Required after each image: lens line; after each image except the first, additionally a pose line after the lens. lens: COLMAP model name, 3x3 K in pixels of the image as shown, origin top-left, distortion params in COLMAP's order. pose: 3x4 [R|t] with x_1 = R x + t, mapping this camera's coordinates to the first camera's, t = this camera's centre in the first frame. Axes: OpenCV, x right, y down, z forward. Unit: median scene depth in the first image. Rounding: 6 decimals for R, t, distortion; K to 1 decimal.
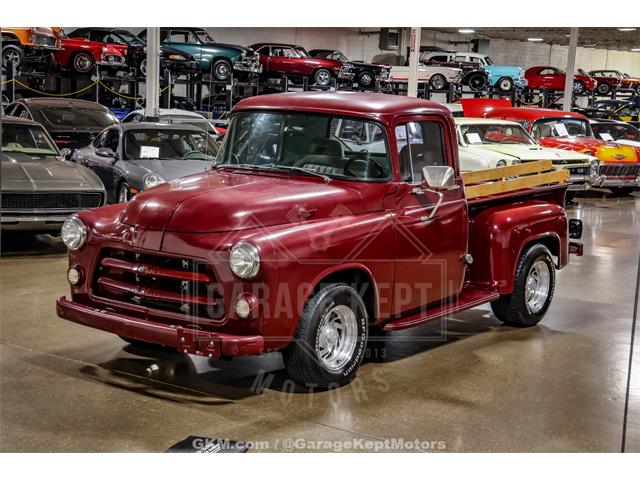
lens RADIAL K [[1068.2, 0, 320.0], [0, 1068.2, 240.0], [0, 0, 1]] dist [0.197039, 0.330682]
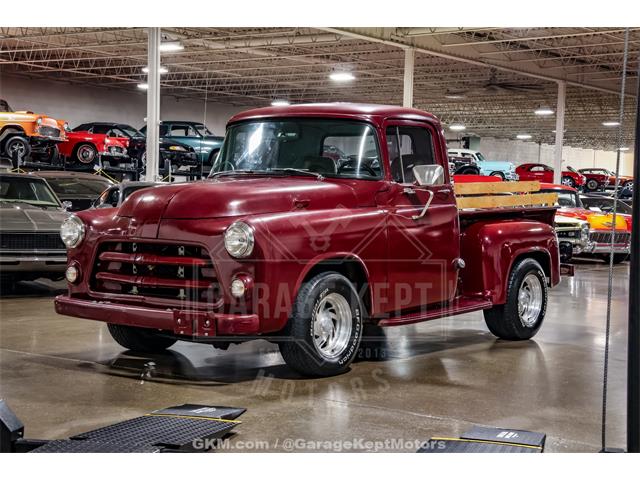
lens RADIAL K [[1053.6, 0, 320.0], [0, 1053.6, 240.0], [0, 0, 1]] dist [0.202654, 0.052493]
pose [[0.999891, -0.014614, 0.002076, 0.003136], [0.014743, 0.995736, -0.091067, 0.081185], [-0.000736, 0.091087, 0.995843, -0.000878]]
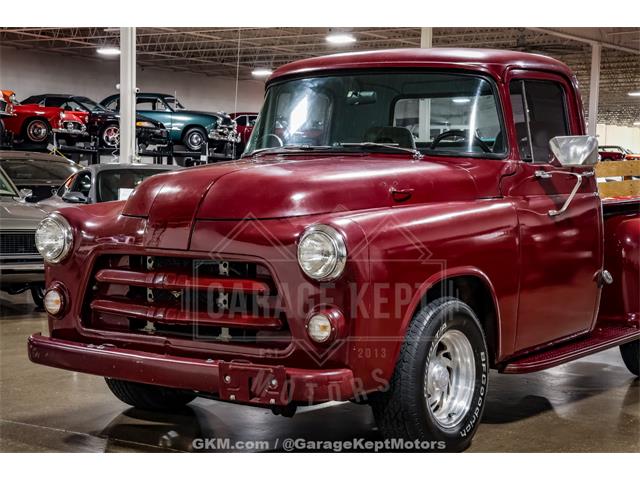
lens RADIAL K [[1185.6, 0, 327.3], [0, 1185.6, 241.3], [0, 0, 1]] dist [0.252504, 0.167393]
pose [[0.999468, -0.022014, 0.024066, -0.061470], [0.023869, 0.996531, -0.079728, 0.050643], [-0.022228, 0.080260, 0.996526, 0.200201]]
